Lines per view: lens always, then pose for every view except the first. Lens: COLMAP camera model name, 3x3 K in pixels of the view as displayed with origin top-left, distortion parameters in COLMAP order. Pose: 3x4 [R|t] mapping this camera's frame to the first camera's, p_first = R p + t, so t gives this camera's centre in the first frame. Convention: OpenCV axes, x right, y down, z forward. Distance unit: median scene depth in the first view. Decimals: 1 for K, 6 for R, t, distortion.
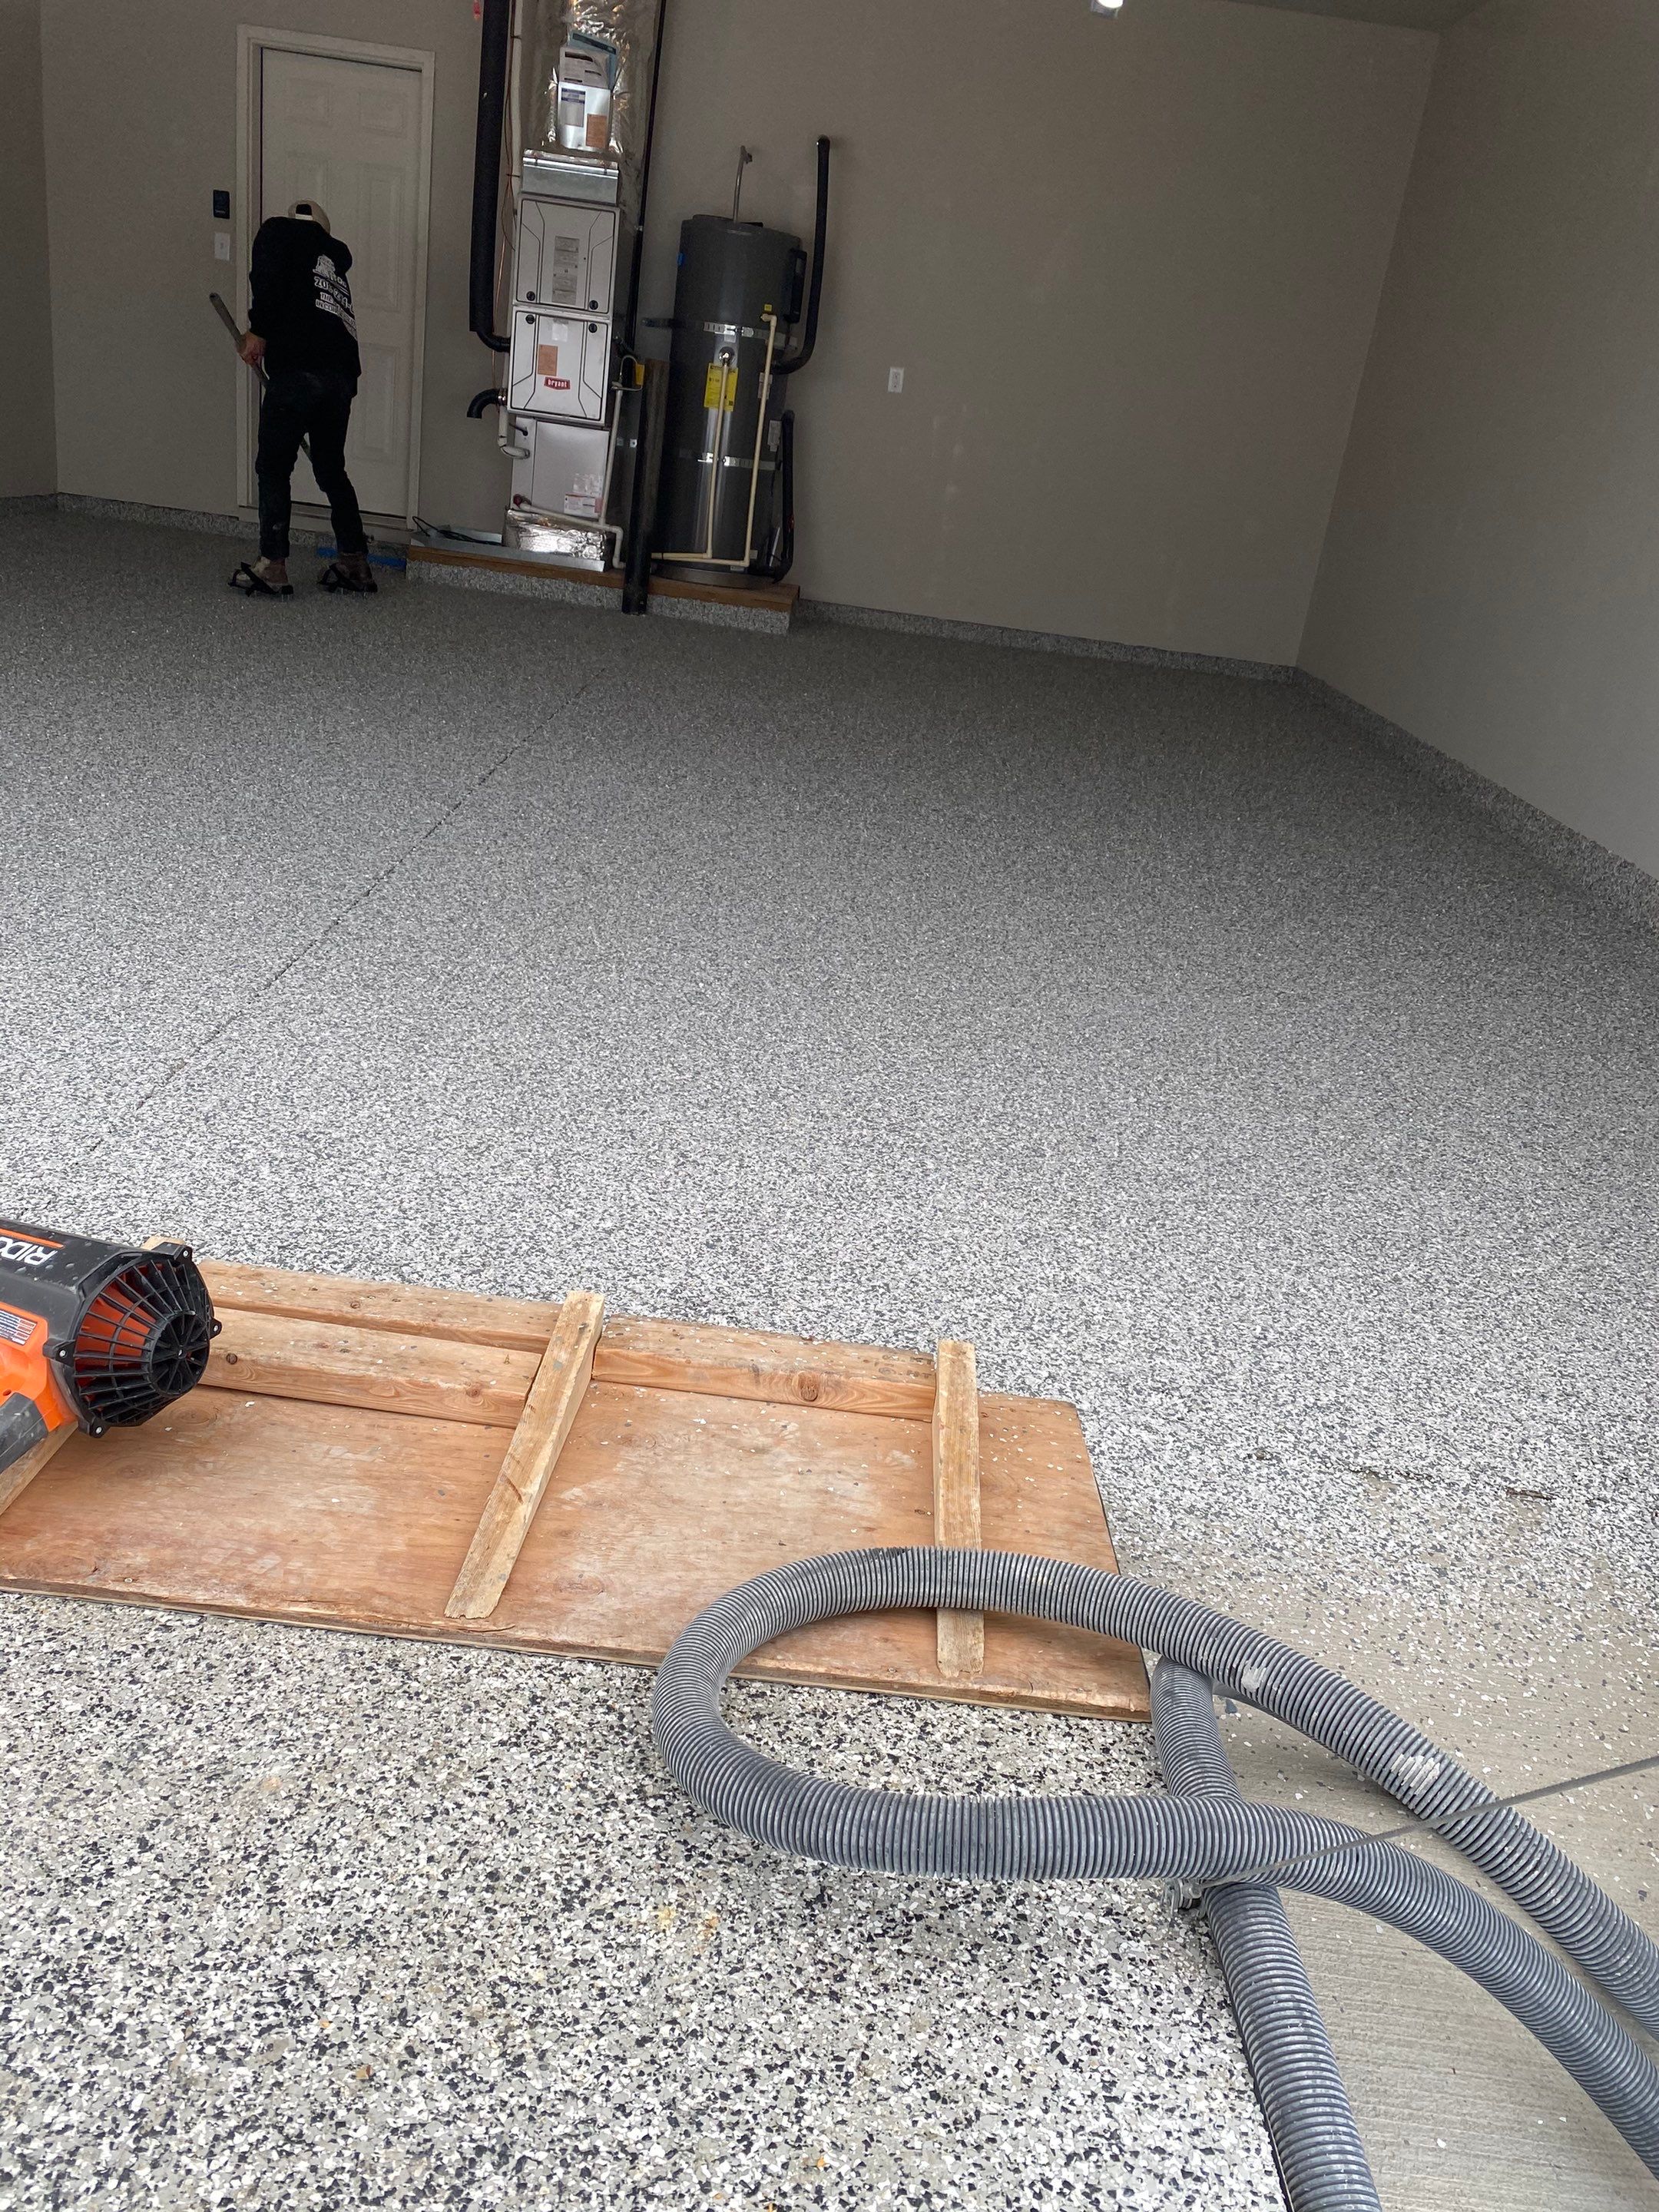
lens RADIAL K [[1746.0, 0, 815.1], [0, 1746.0, 1120.6], [0, 0, 1]] dist [0.012394, 0.007448]
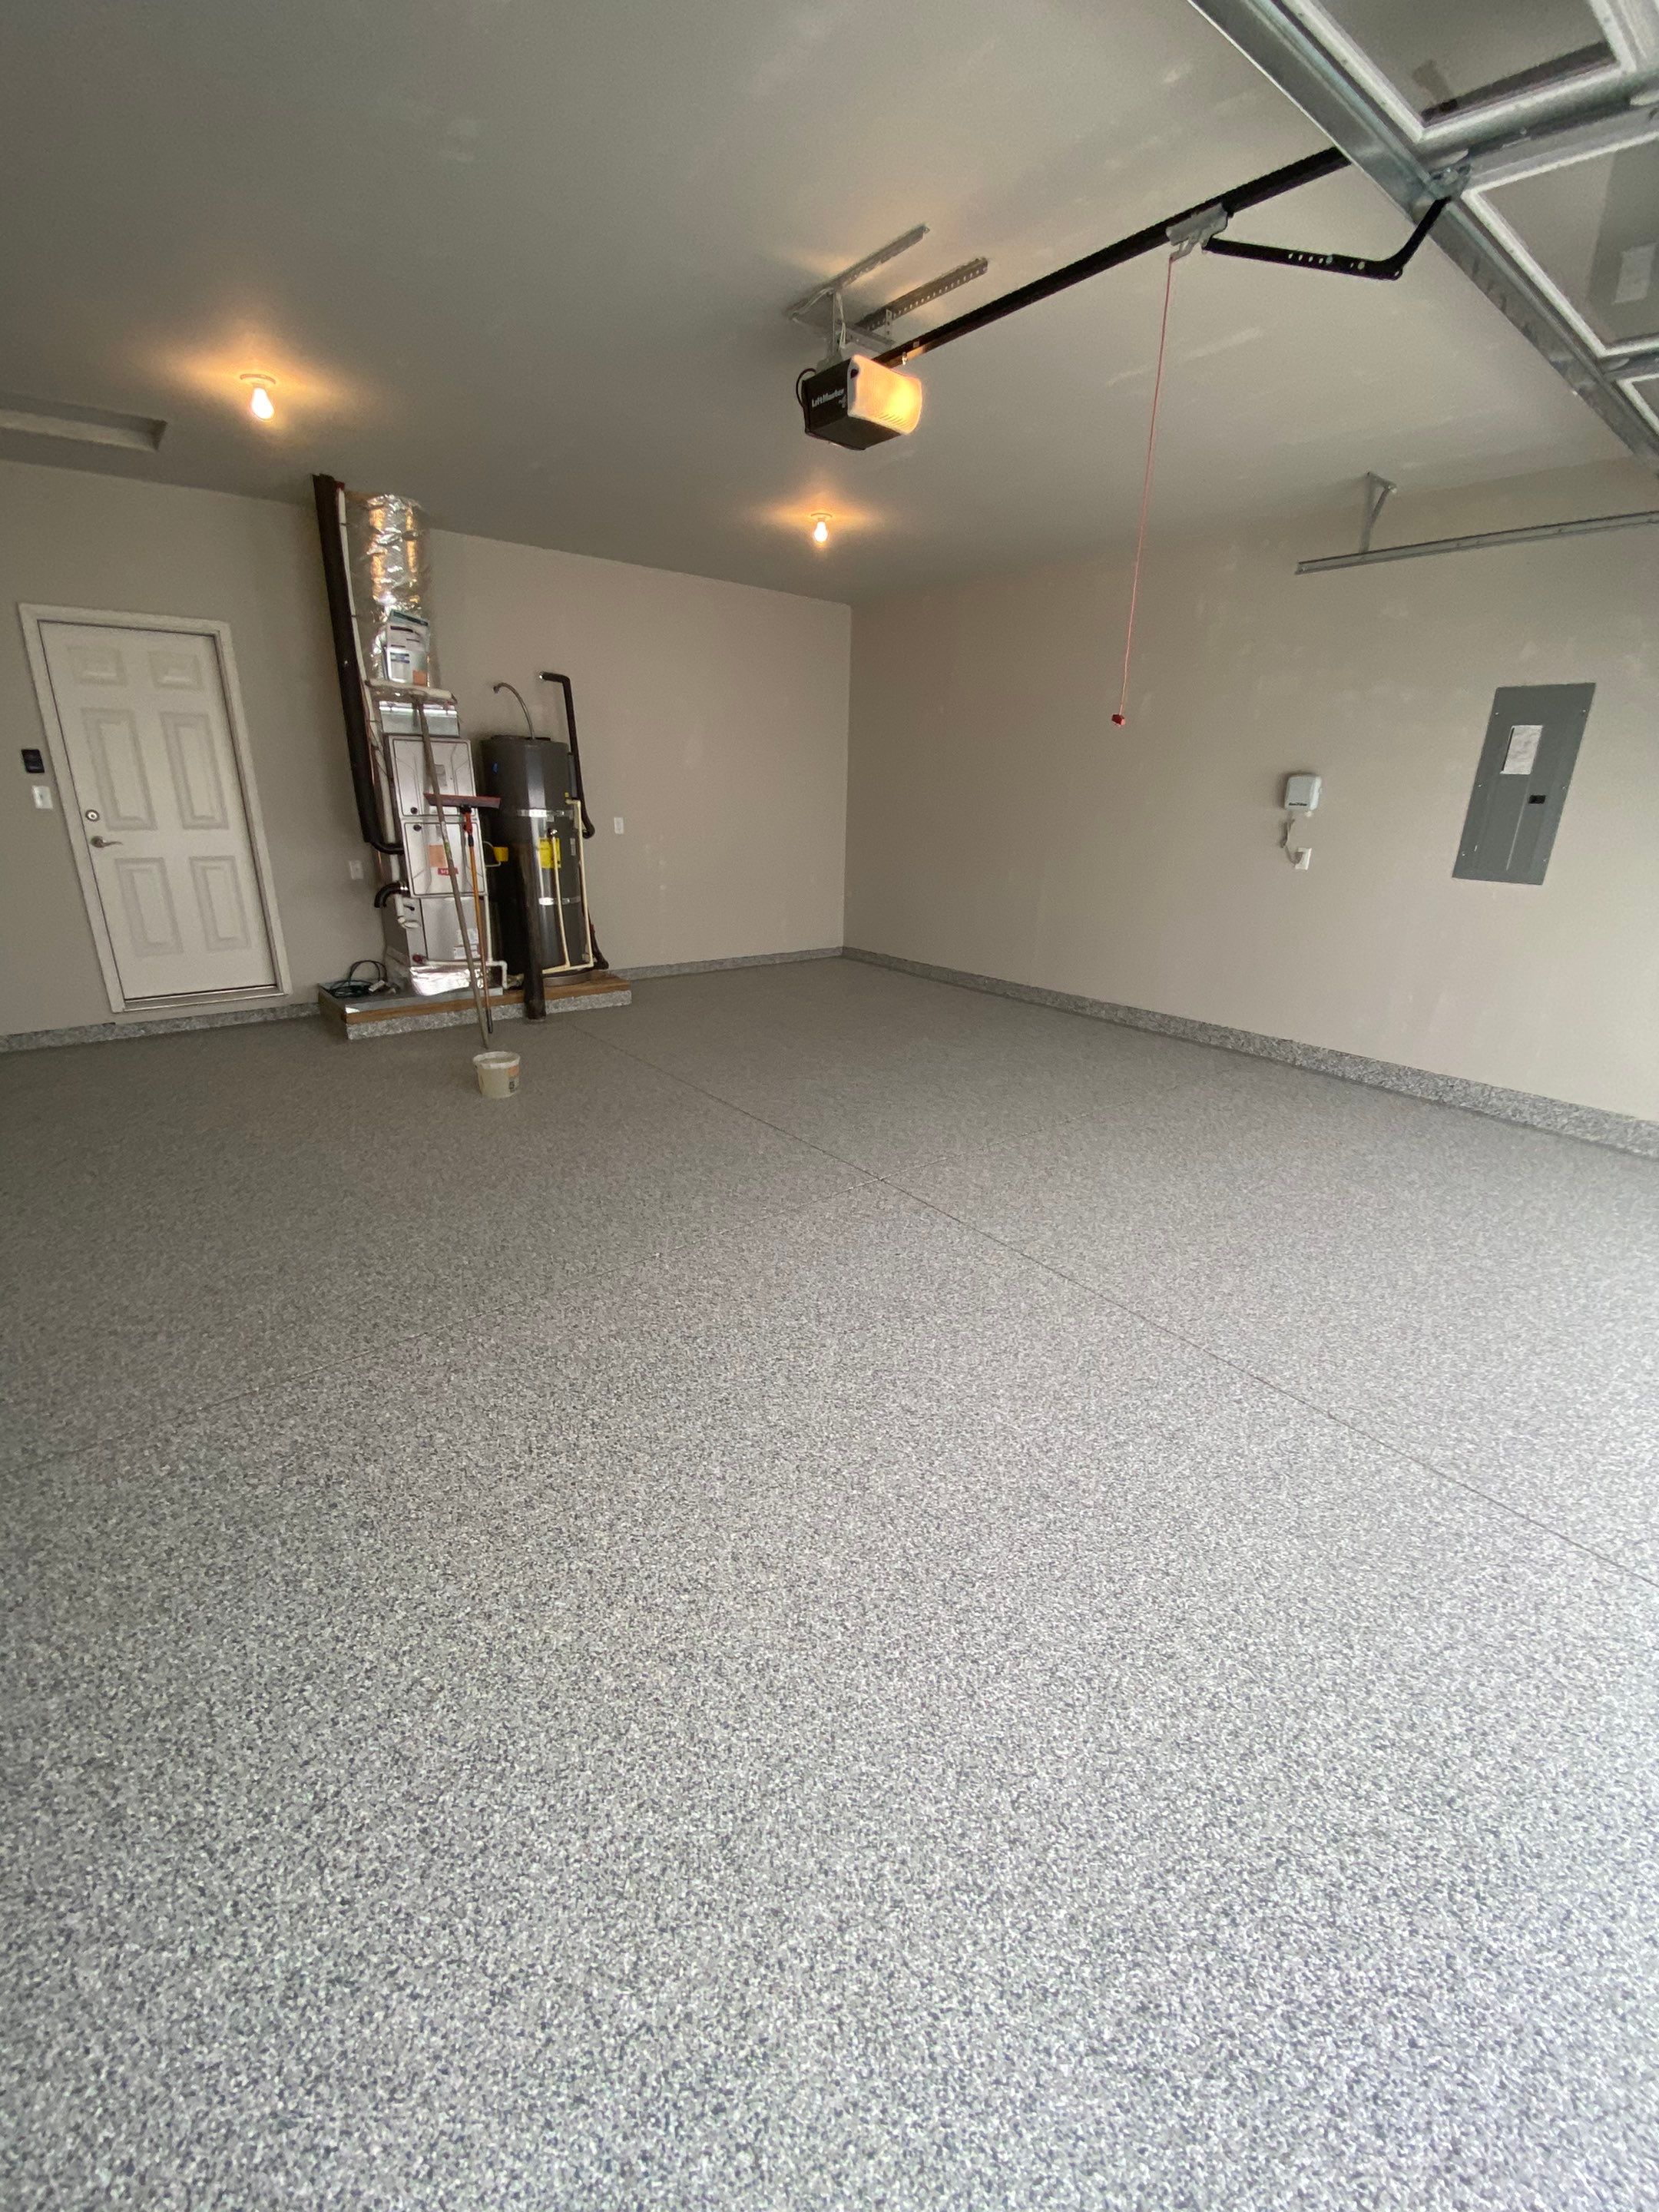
lens RADIAL K [[895.3, 0, 837.2], [0, 895.3, 1115.0], [0, 0, 1]] dist [0.000326, -0.013750]
pose [[0.741330, -0.327339, 0.585900, -0.374088], [0.318983, 0.939936, 0.121532, -0.230502], [-0.590491, 0.096797, 0.801218, 0.297214]]
